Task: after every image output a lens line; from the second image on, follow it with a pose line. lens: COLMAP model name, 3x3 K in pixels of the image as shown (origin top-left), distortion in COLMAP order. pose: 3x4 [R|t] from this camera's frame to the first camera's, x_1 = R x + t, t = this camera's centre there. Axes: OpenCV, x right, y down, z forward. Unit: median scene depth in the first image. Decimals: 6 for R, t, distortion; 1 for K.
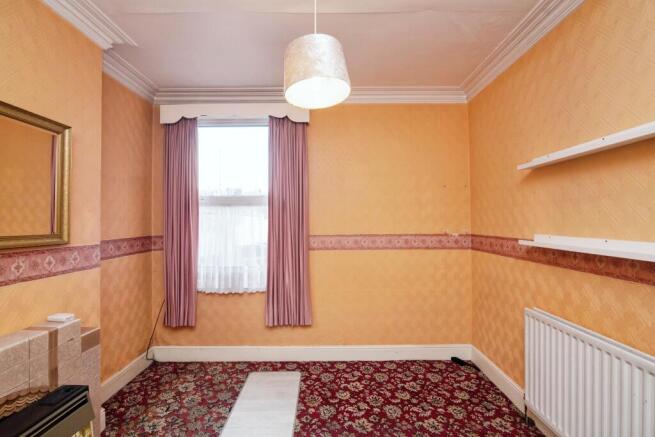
lens RADIAL K [[297.4, 0, 328.8], [0, 297.4, 215.9], [0, 0, 1]] dist [-0.014563, -0.000455]
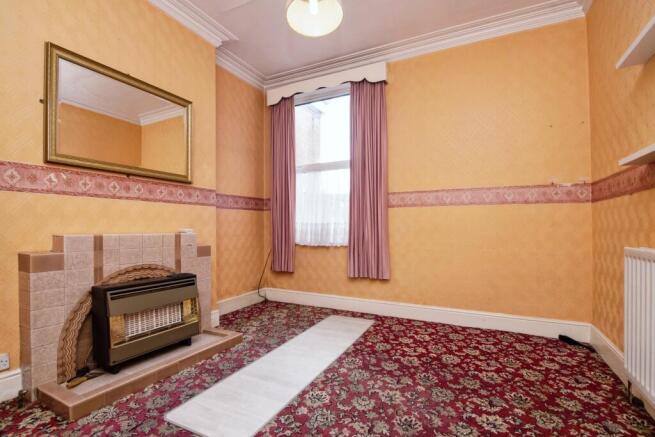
lens RADIAL K [[305.0, 0, 329.5], [0, 305.0, 223.8], [0, 0, 1]] dist [-0.014964, -0.000292]
pose [[0.893427, 0.001221, -0.449207, 0.231587], [0.005780, 0.999882, 0.014213, 0.162796], [0.449172, -0.015295, 0.893314, -0.021928]]
